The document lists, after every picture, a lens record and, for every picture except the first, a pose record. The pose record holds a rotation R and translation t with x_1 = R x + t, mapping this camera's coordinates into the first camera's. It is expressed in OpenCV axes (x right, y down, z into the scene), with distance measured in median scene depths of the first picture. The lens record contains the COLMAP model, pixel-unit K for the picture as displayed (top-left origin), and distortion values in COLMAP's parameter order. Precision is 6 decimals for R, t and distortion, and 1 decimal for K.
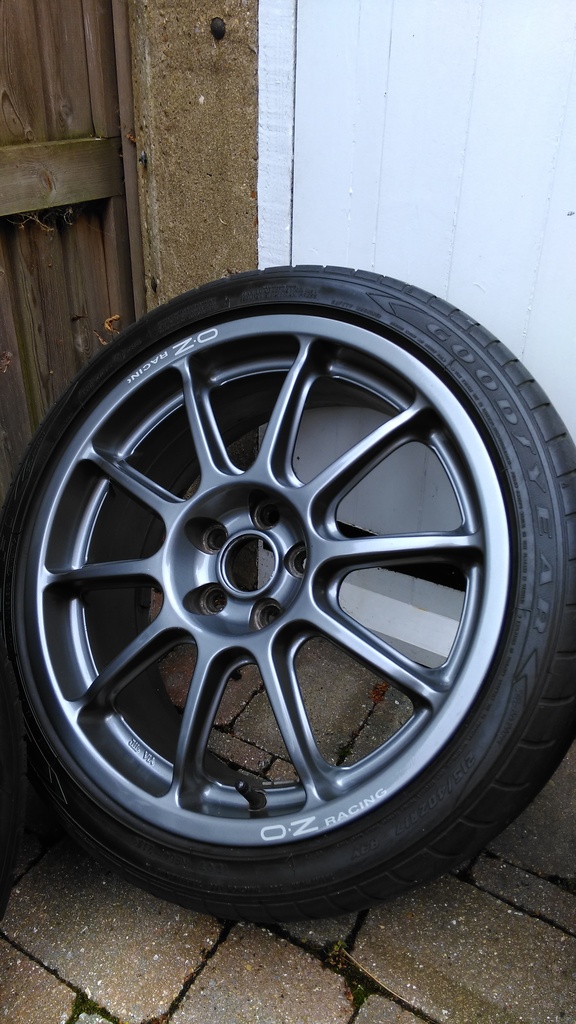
lens RADIAL K [[844.8, 0, 287.5], [0, 844.8, 521.5], [0, 0, 1]] dist [0.071023, -0.099000]
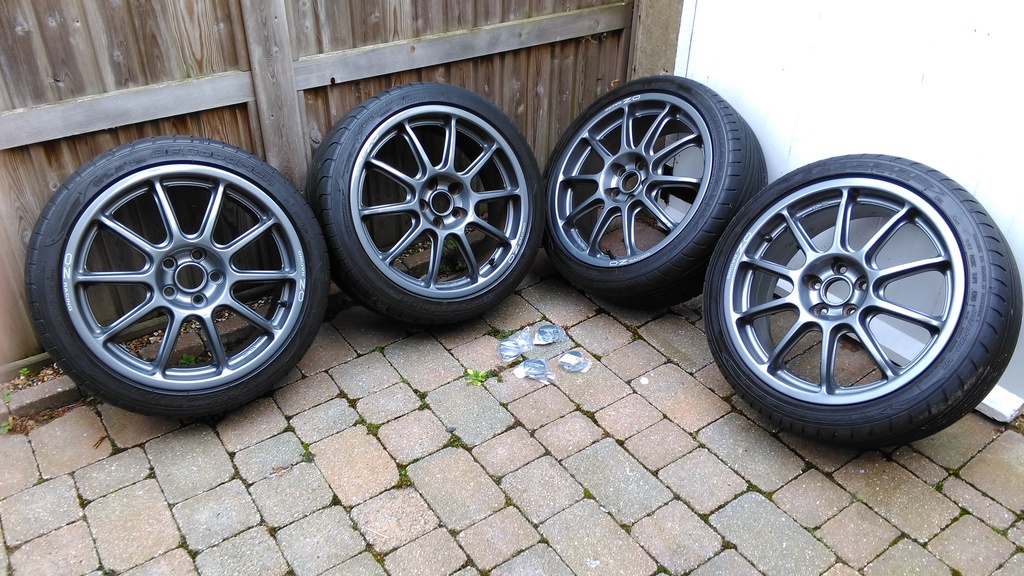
lens RADIAL K [[844.8, 0, 511.0], [0, 844.8, 294.3], [0, 0, 1]] dist [0.071023, -0.099000]
pose [[0.916102, 0.215112, -0.338355, 0.602651], [-0.196849, 0.976491, 0.087841, 0.237207], [0.349297, -0.013867, 0.936910, -1.713059]]
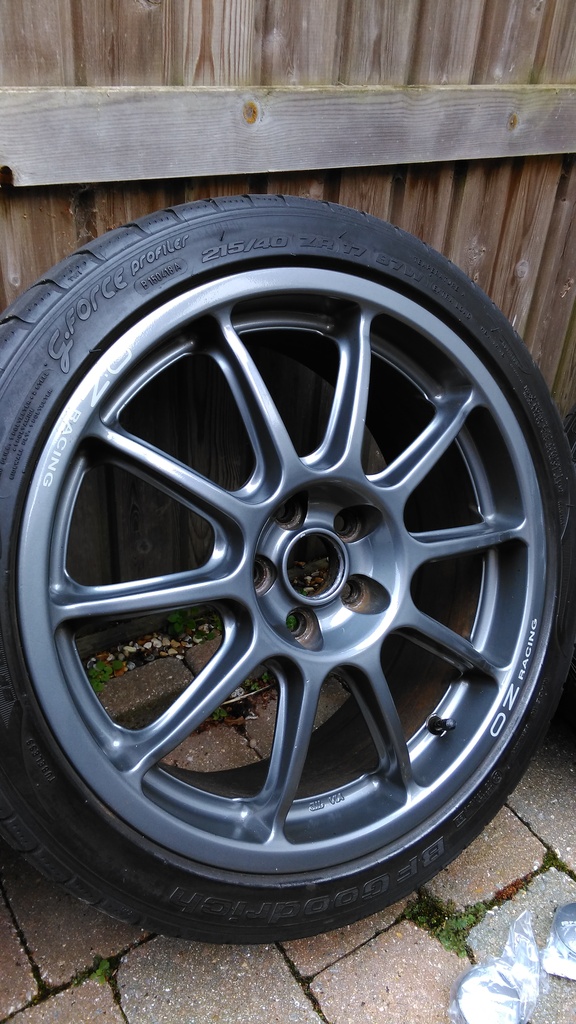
lens RADIAL K [[844.8, 0, 293.4], [0, 844.8, 516.8], [0, 0, 1]] dist [0.071023, -0.099000]
pose [[0.905517, 0.263766, -0.332365, -0.281265], [-0.251487, 0.964525, 0.080281, 0.121841], [0.341750, 0.010890, 0.939728, -0.163131]]
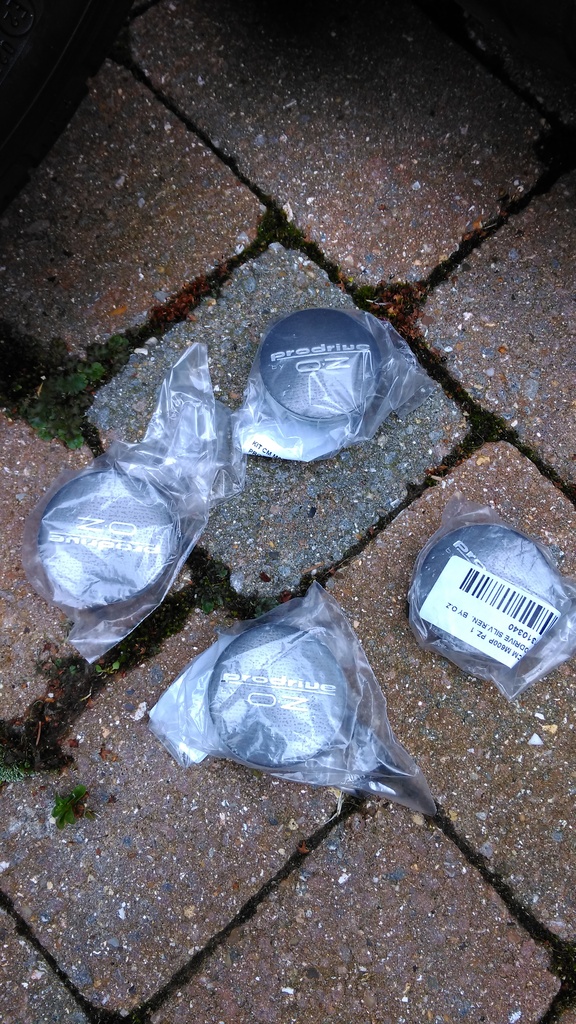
lens RADIAL K [[844.8, 0, 287.1], [0, 844.8, 515.0], [0, 0, 1]] dist [0.071023, -0.099000]
pose [[0.963353, 0.266712, -0.028554, -0.161839], [-0.183147, 0.731800, 0.656449, 0.327171], [0.195979, -0.627162, 0.753830, 0.458901]]
